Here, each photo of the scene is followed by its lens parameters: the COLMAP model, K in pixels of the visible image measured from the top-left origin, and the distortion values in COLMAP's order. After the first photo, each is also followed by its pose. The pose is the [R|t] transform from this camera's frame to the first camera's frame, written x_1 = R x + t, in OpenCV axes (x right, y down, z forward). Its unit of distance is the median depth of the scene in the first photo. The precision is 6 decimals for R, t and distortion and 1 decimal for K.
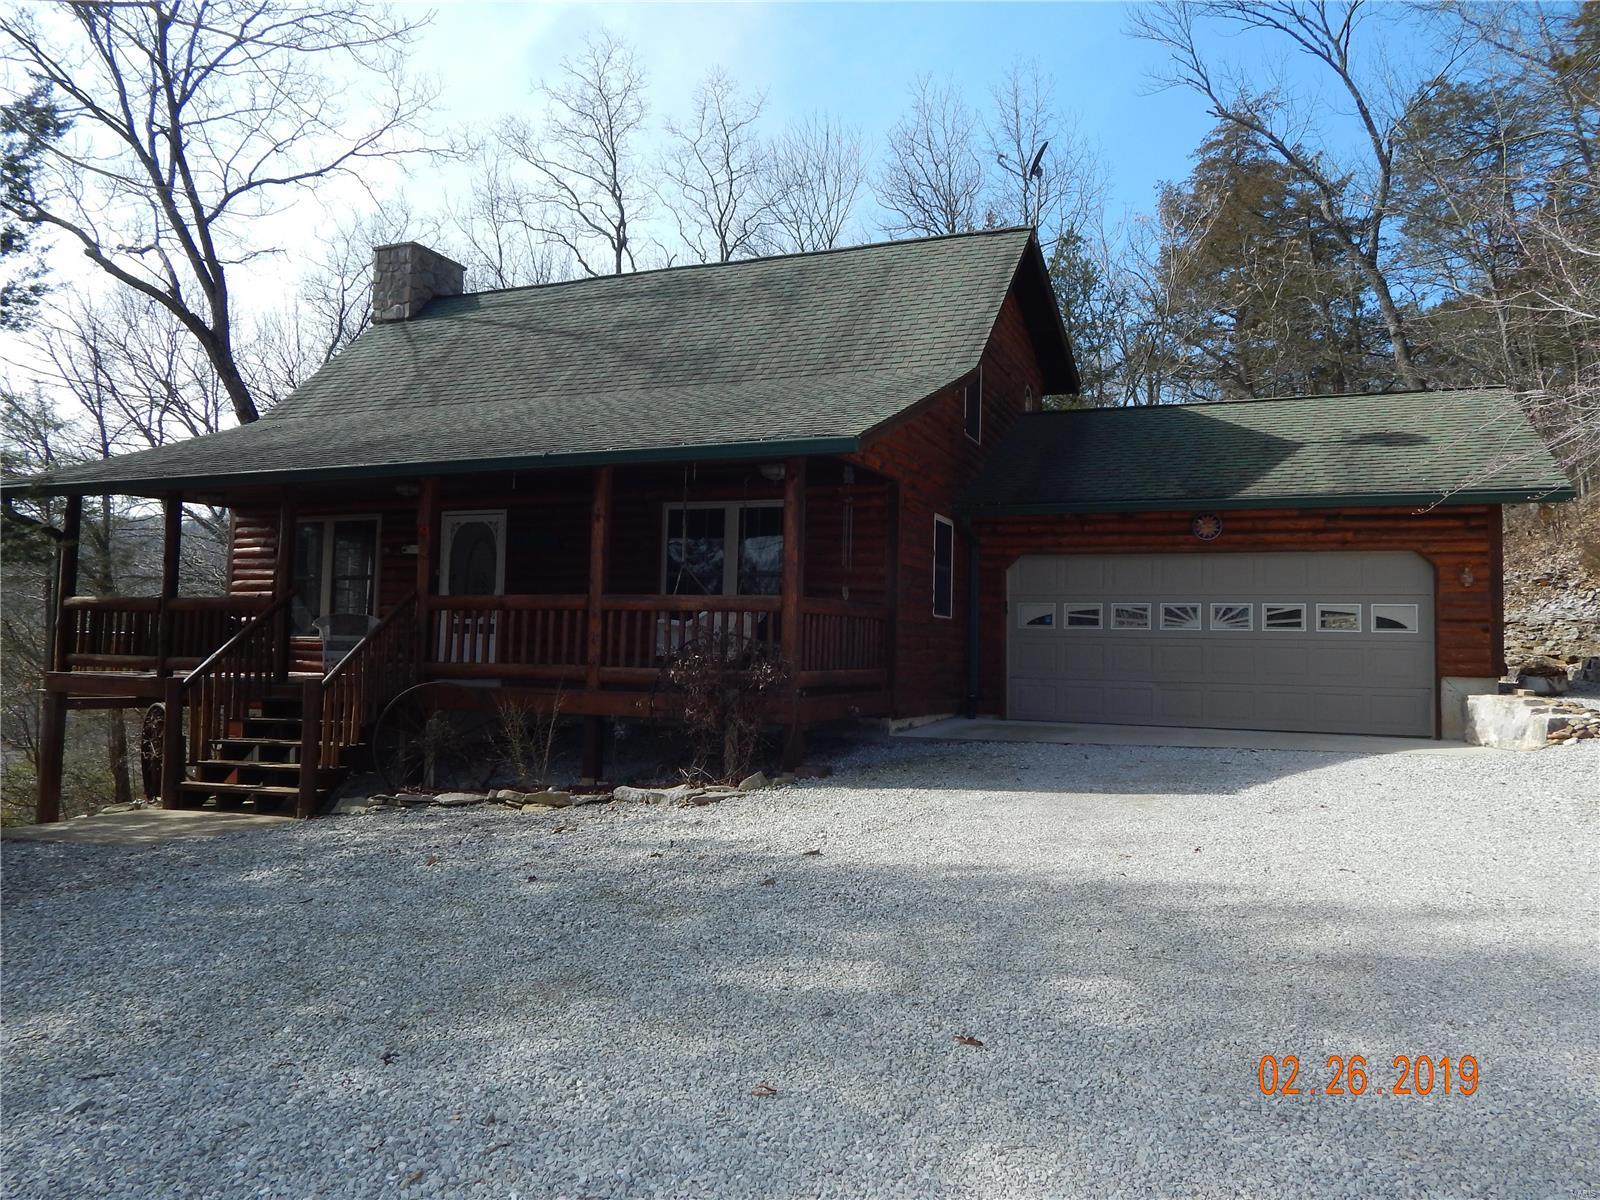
lens RADIAL K [[1161.9, 0, 801.0], [0, 1161.9, 596.3], [0, 0, 1]] dist [-0.007827, -0.005697]
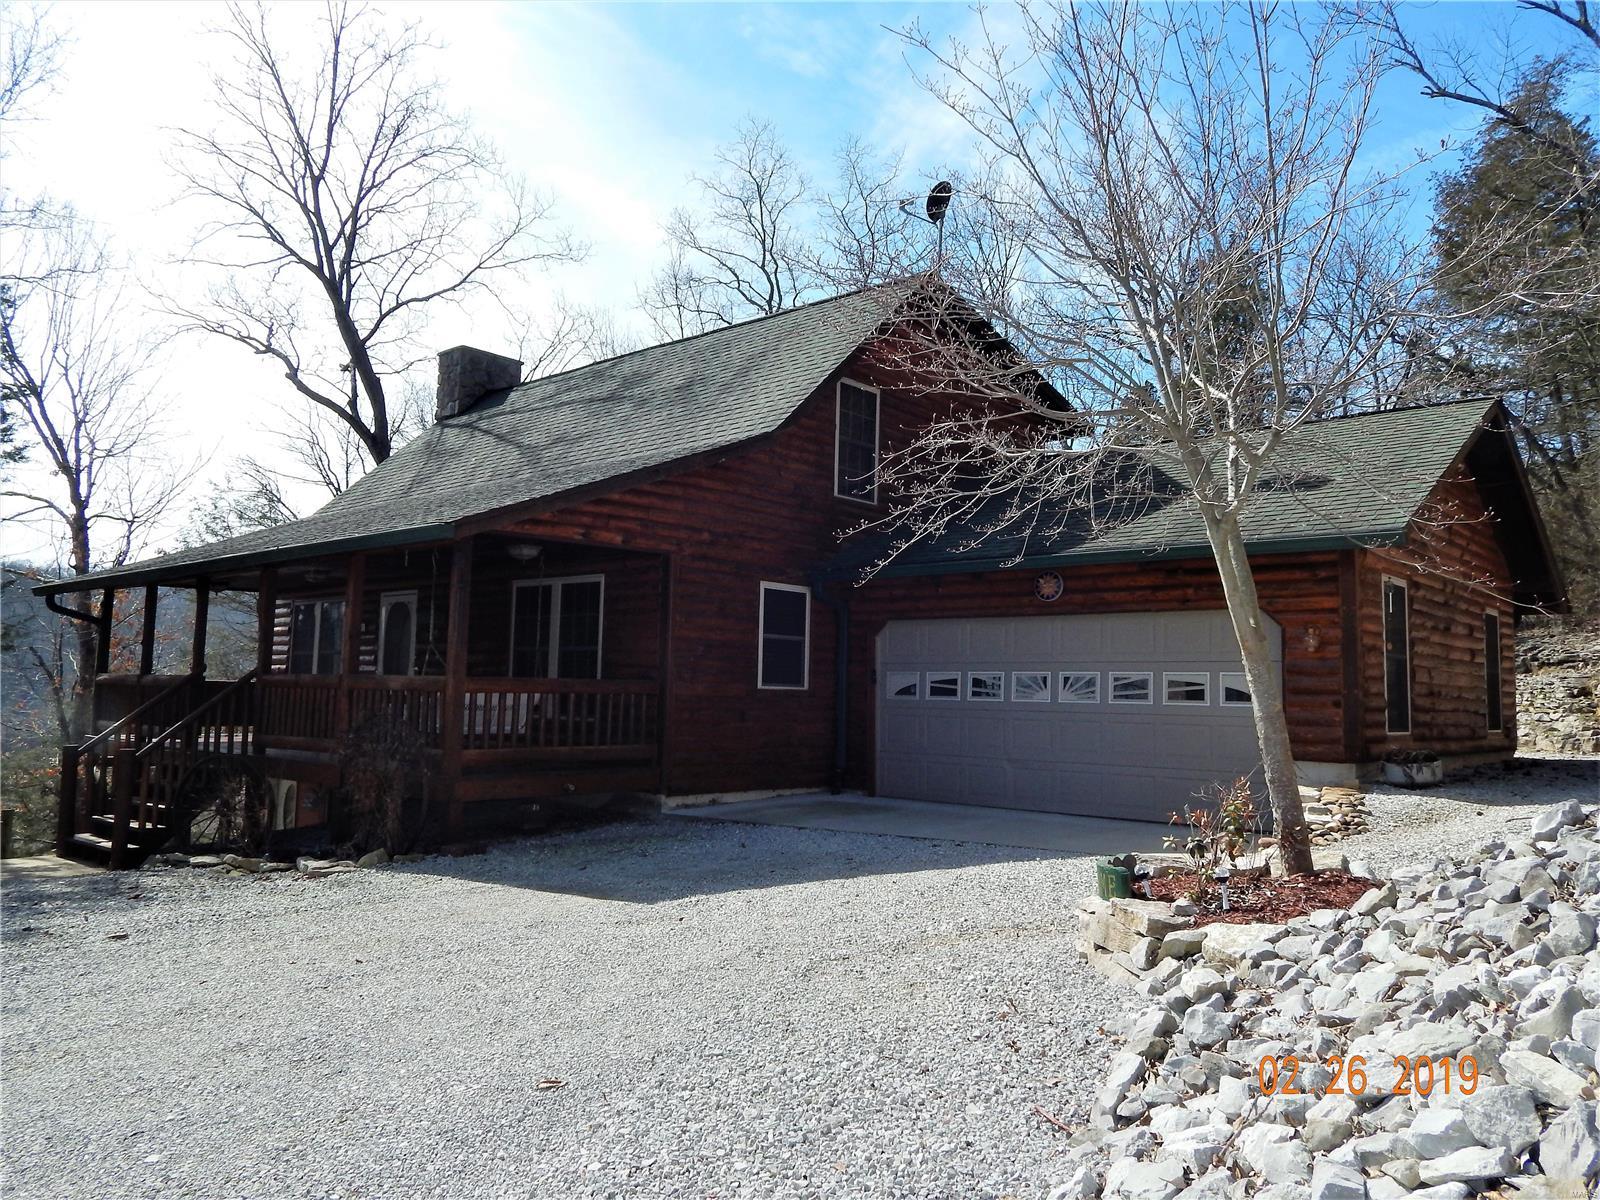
lens RADIAL K [[1161.9, 0, 801.5], [0, 1161.9, 602.3], [0, 0, 1]] dist [-0.007827, -0.005697]
pose [[0.946510, -0.028018, -0.321457, 0.455480], [0.015396, 0.999010, -0.041739, -0.013201], [0.322308, 0.034557, 0.946004, 0.092667]]
